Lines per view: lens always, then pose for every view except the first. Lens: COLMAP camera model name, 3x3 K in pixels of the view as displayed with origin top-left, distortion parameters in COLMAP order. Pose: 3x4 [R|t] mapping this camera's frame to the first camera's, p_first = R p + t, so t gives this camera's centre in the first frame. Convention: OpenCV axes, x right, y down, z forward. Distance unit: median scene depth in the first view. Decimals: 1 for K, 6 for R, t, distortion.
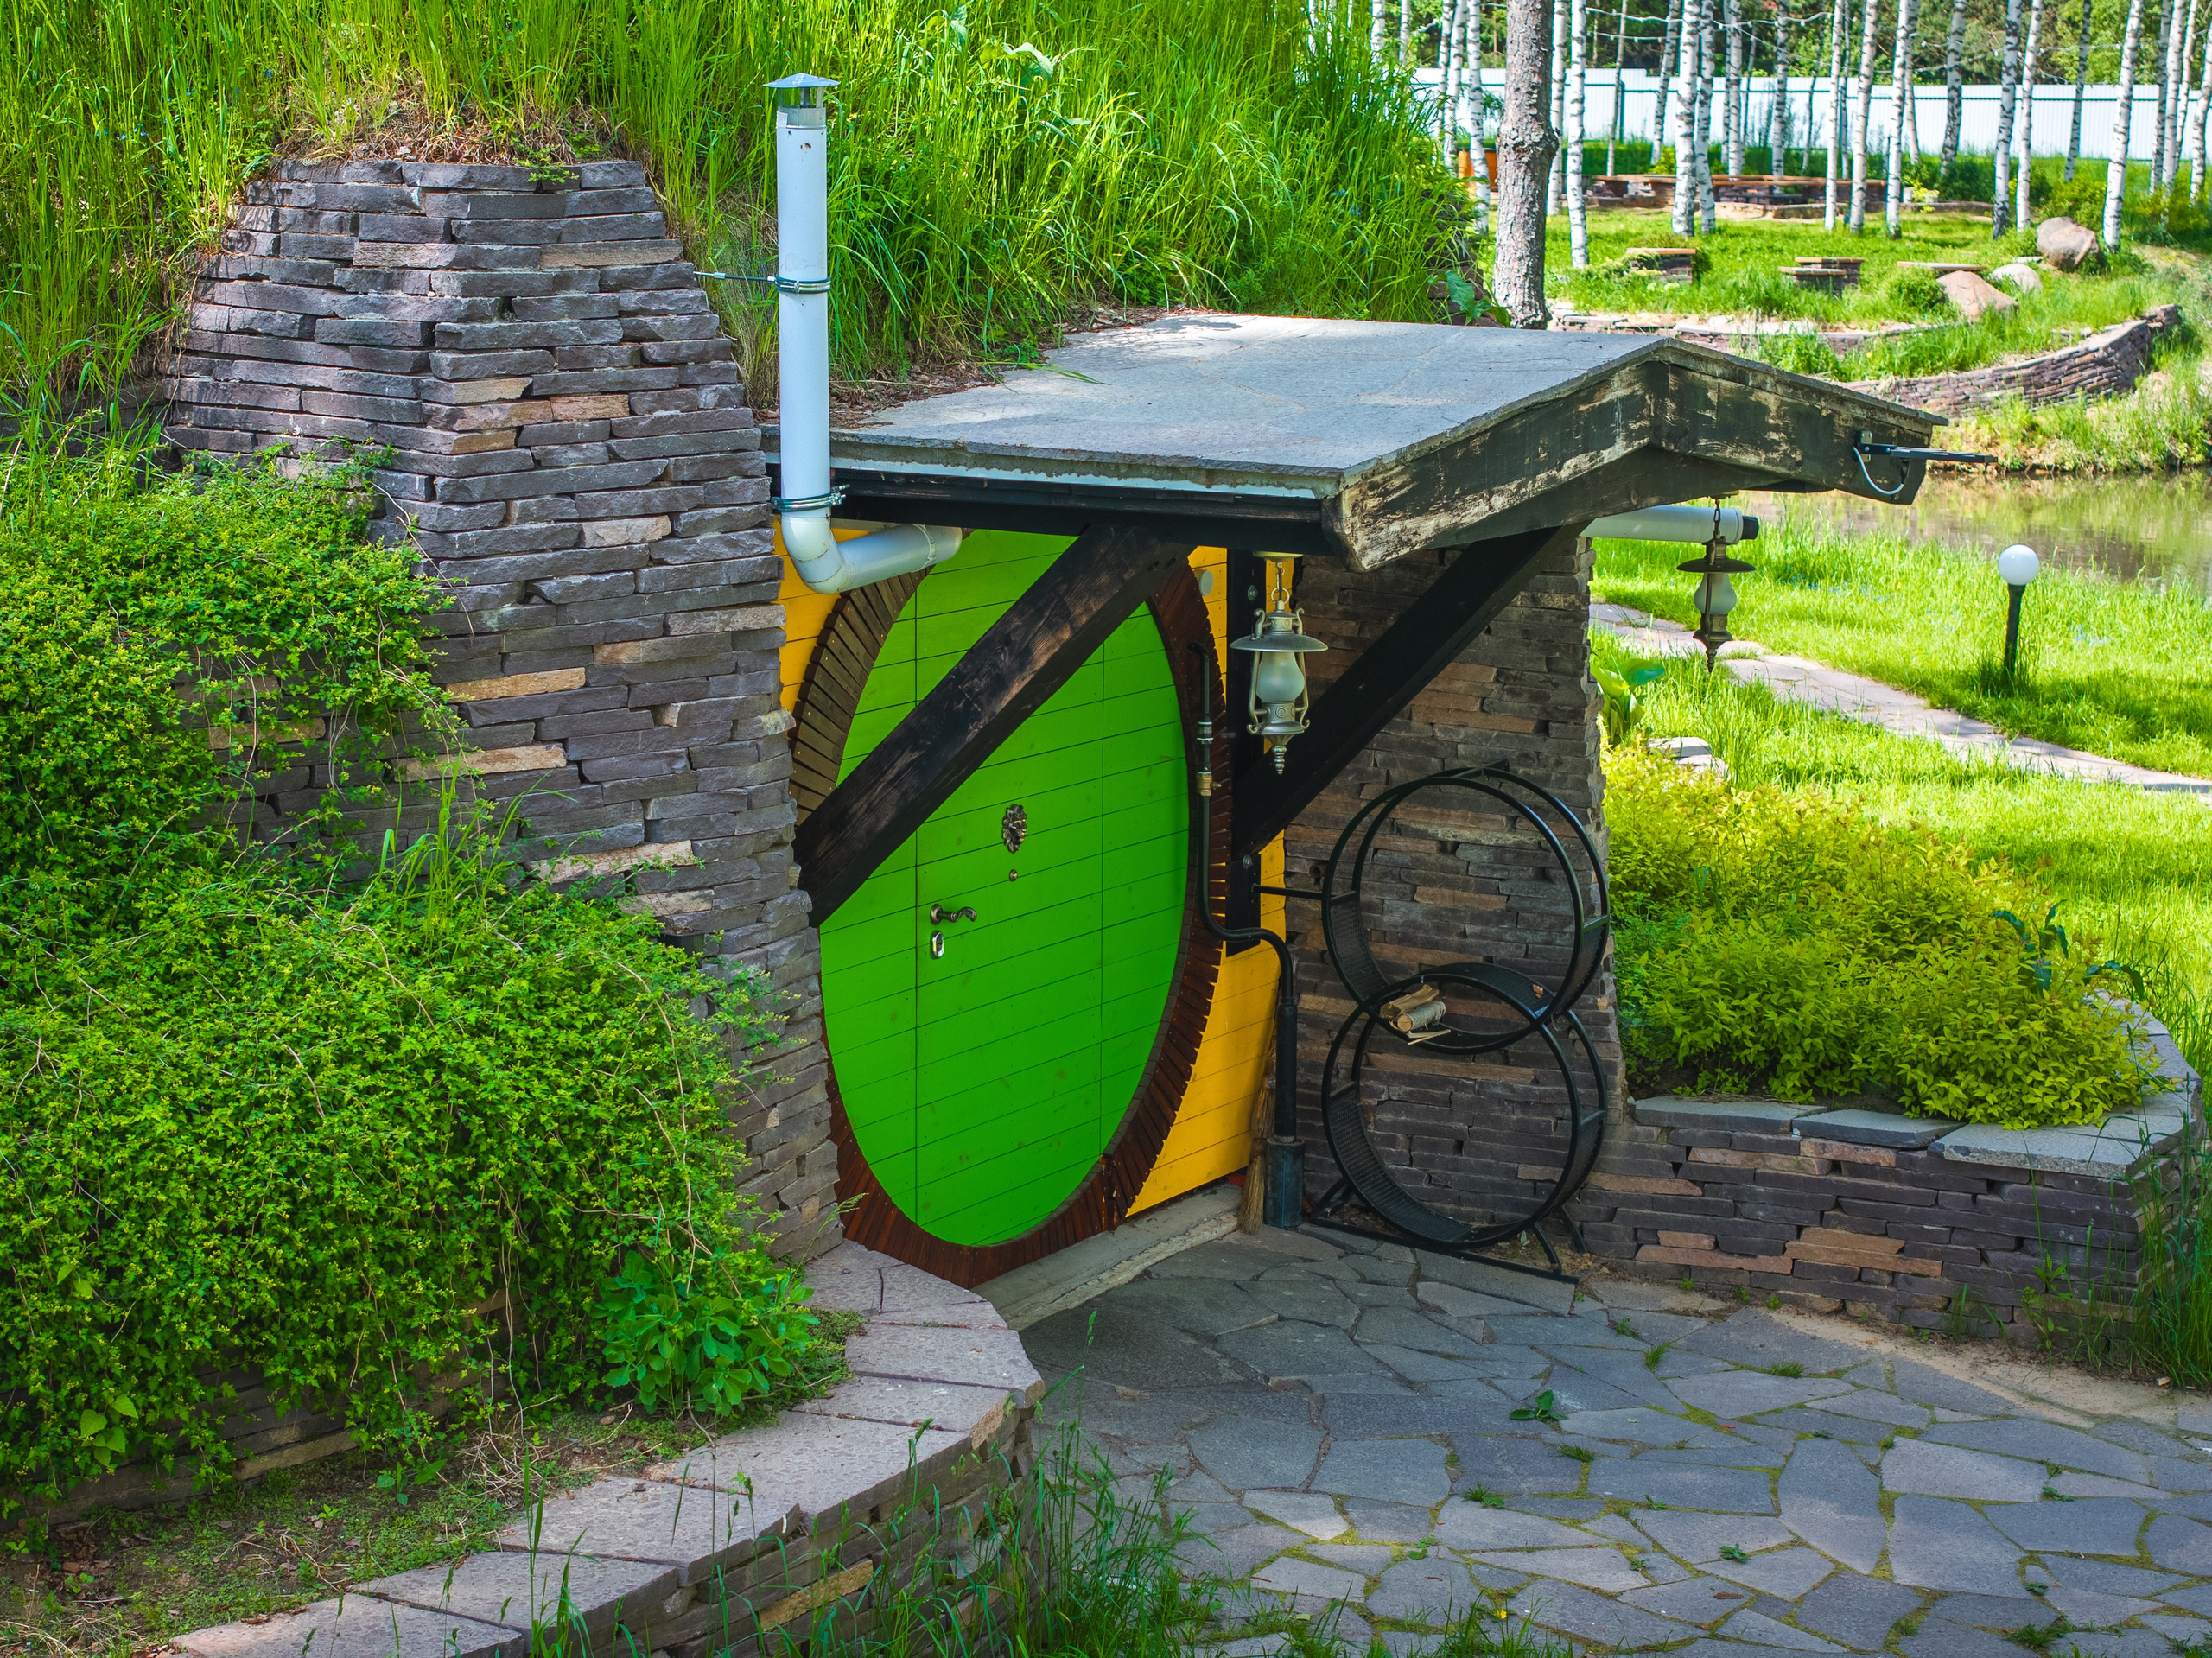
lens RADIAL K [[4423.8, 0, 1102.8], [0, 4423.8, 982.0], [0, 0, 1]] dist [-0.338582, 2.519934]
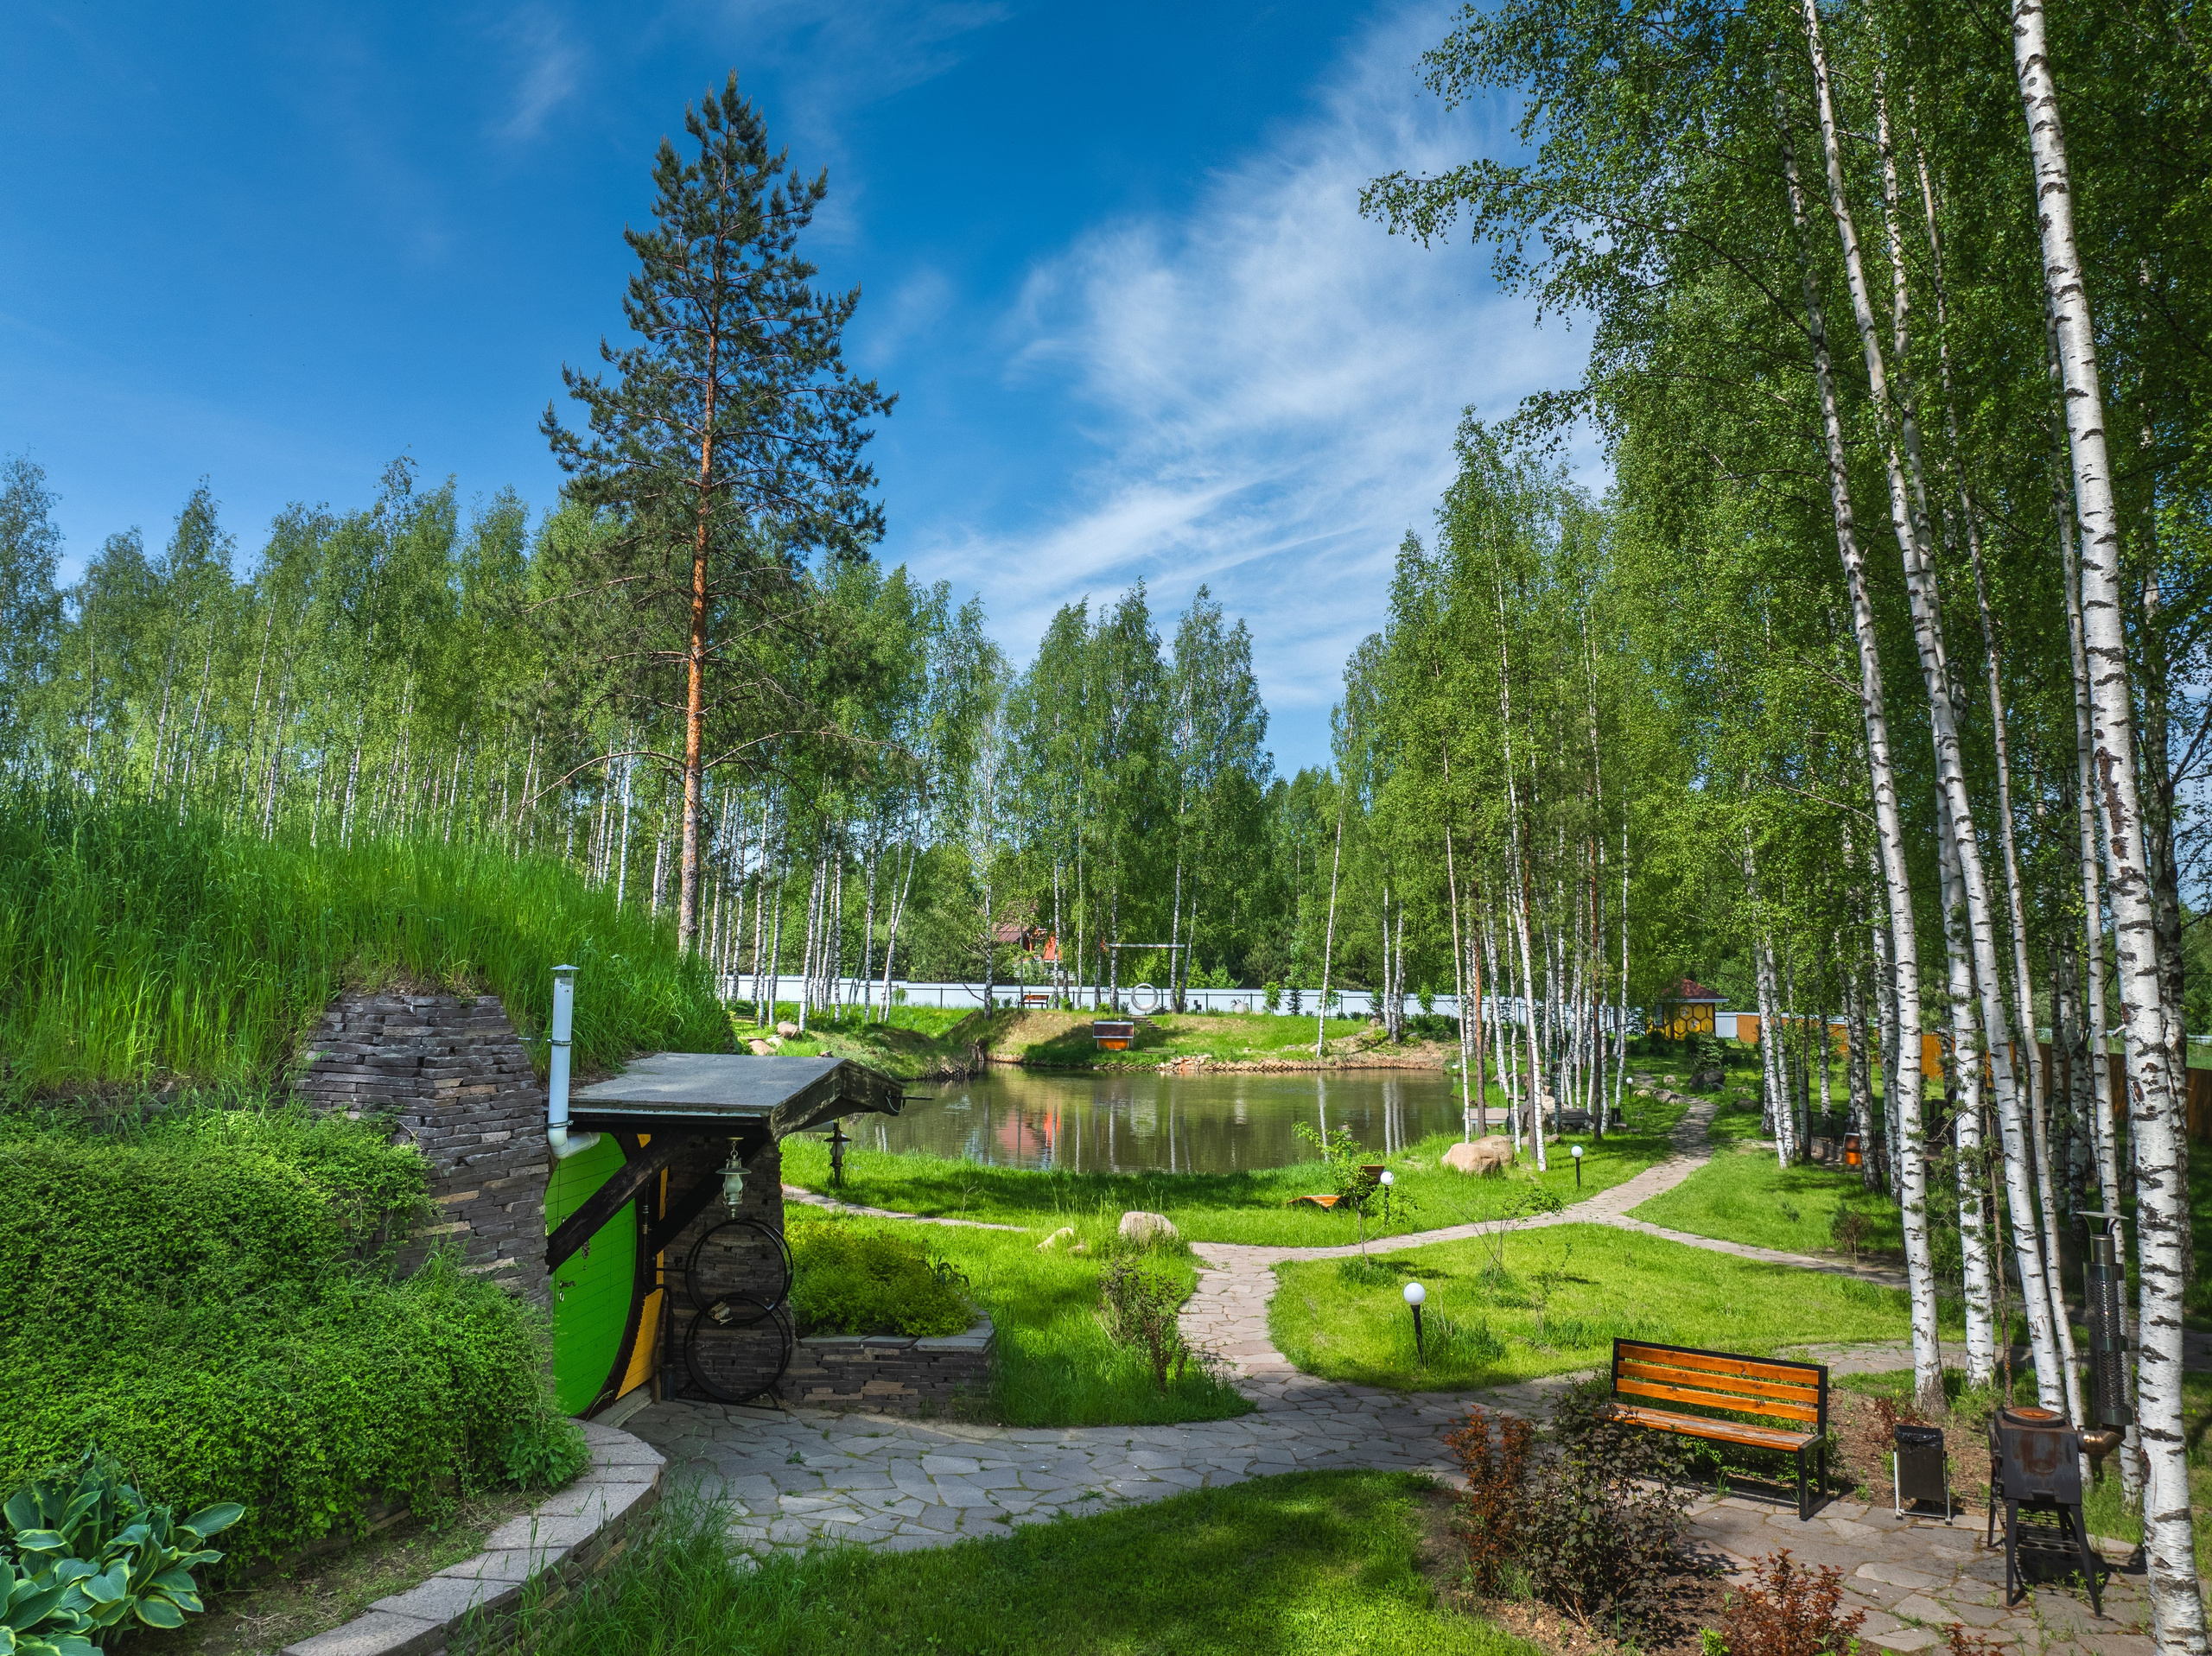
lens RADIAL K [[1578.1, 0, 1106.0], [0, 1578.1, 828.0], [0, 0, 1]] dist [-0.044166, 0.001181]
pose [[0.900414, 0.048114, 0.432364, -0.188084], [0.080093, 0.958542, -0.273465, 0.005259], [-0.427597, 0.280861, 0.859231, -0.009627]]
